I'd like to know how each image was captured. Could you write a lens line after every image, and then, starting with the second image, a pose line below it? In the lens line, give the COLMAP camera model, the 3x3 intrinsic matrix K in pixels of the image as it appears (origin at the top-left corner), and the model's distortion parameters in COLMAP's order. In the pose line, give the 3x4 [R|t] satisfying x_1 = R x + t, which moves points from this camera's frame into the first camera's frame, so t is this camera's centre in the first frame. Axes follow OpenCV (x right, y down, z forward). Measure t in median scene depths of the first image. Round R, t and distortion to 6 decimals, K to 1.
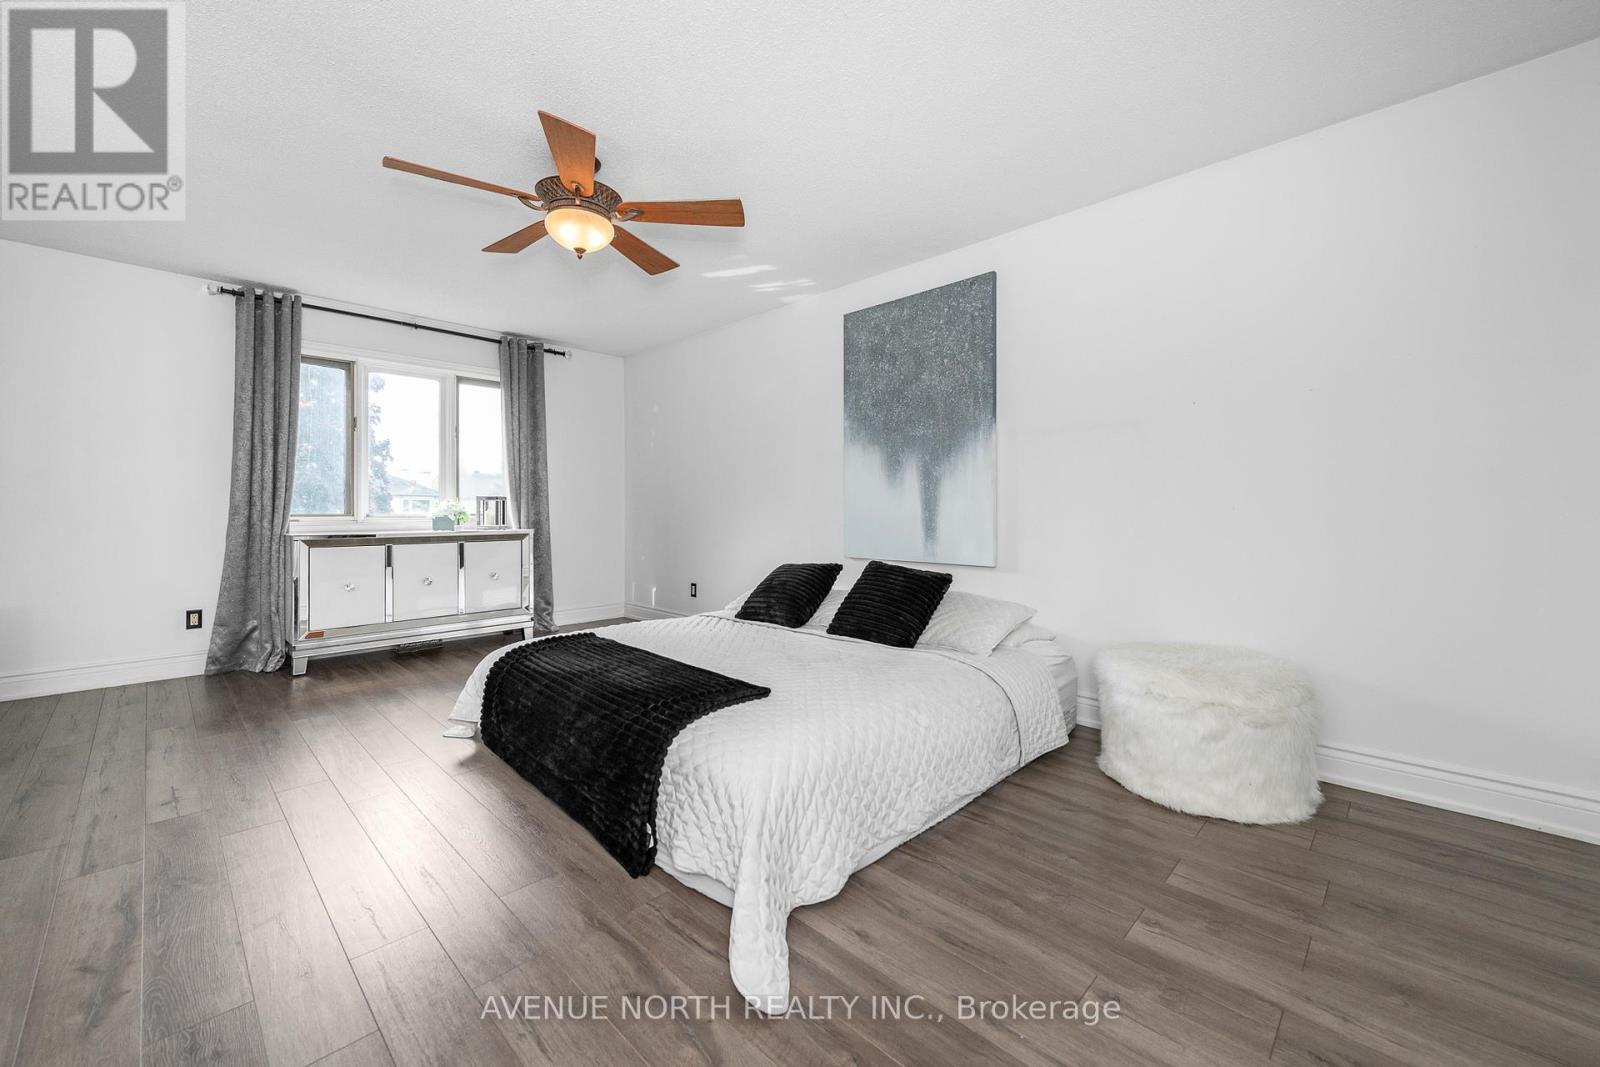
lens RADIAL K [[628.4, 0, 806.0], [0, 628.4, 512.3], [0, 0, 1]] dist [0.008991, -0.002396]
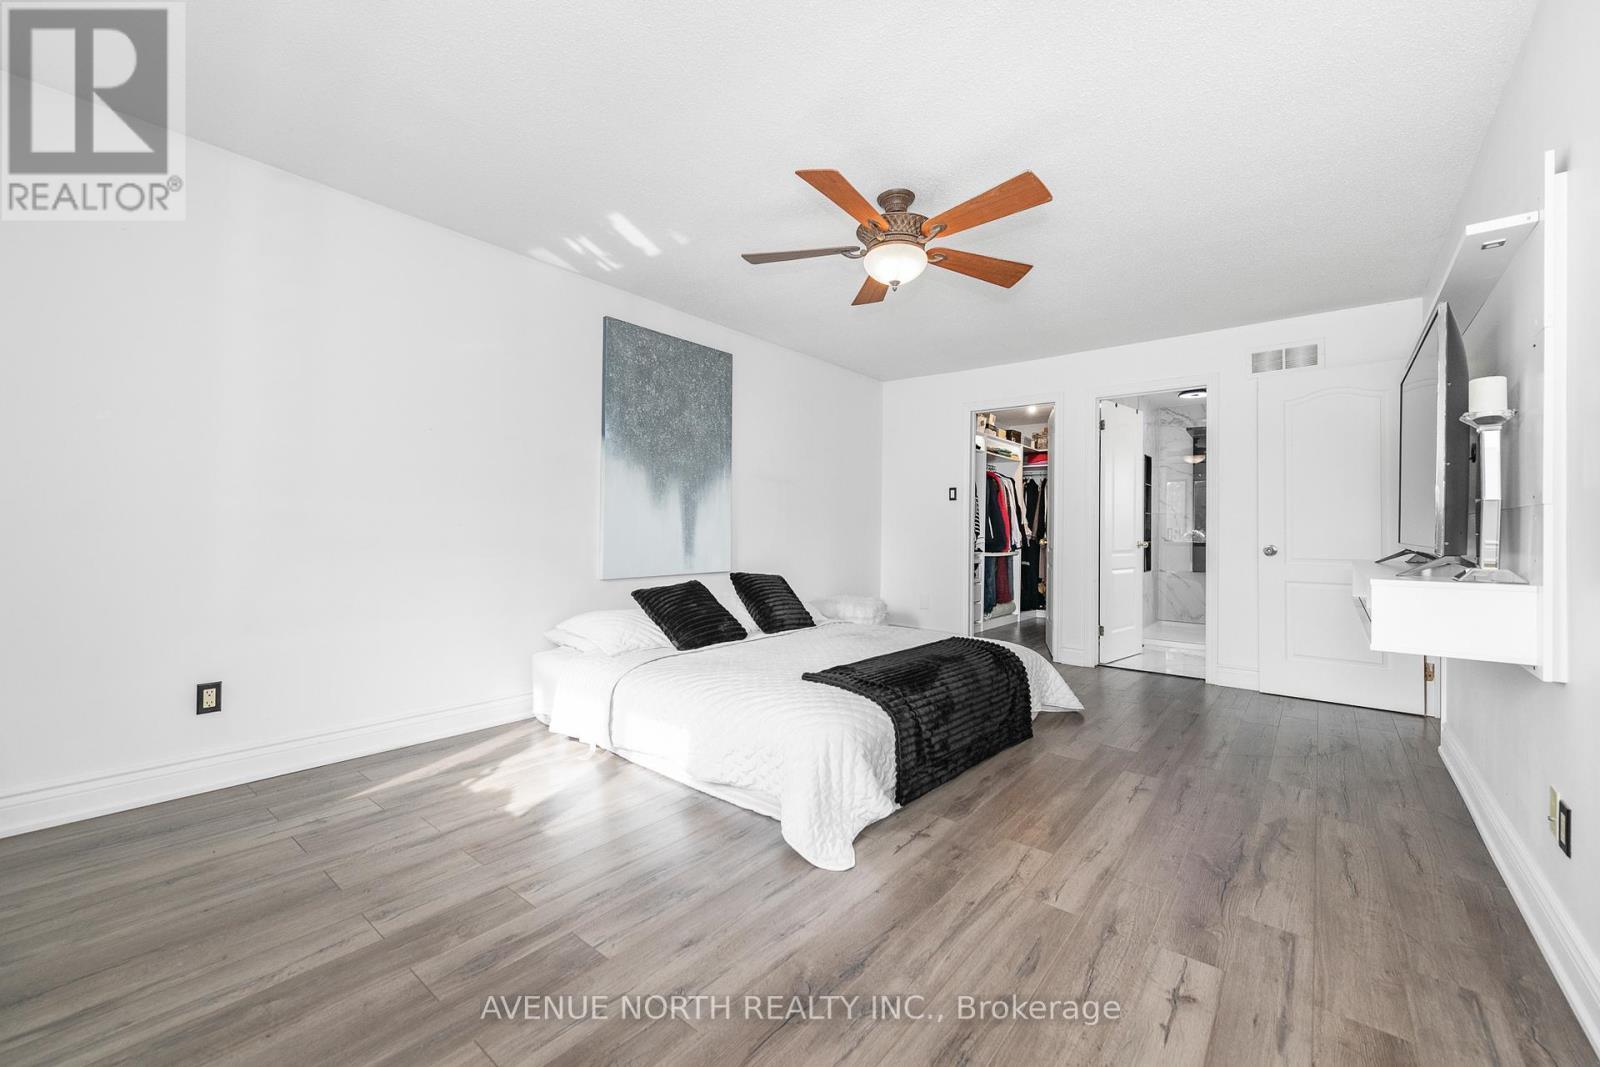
lens RADIAL K [[628.4, 0, 801.4], [0, 628.4, 532.8], [0, 0, 1]] dist [0.008991, -0.002396]
pose [[-0.078414, -0.003114, 0.996916, -0.974360], [-0.011619, 0.999930, 0.002210, -0.002368], [-0.996853, -0.011410, -0.078445, 0.872507]]
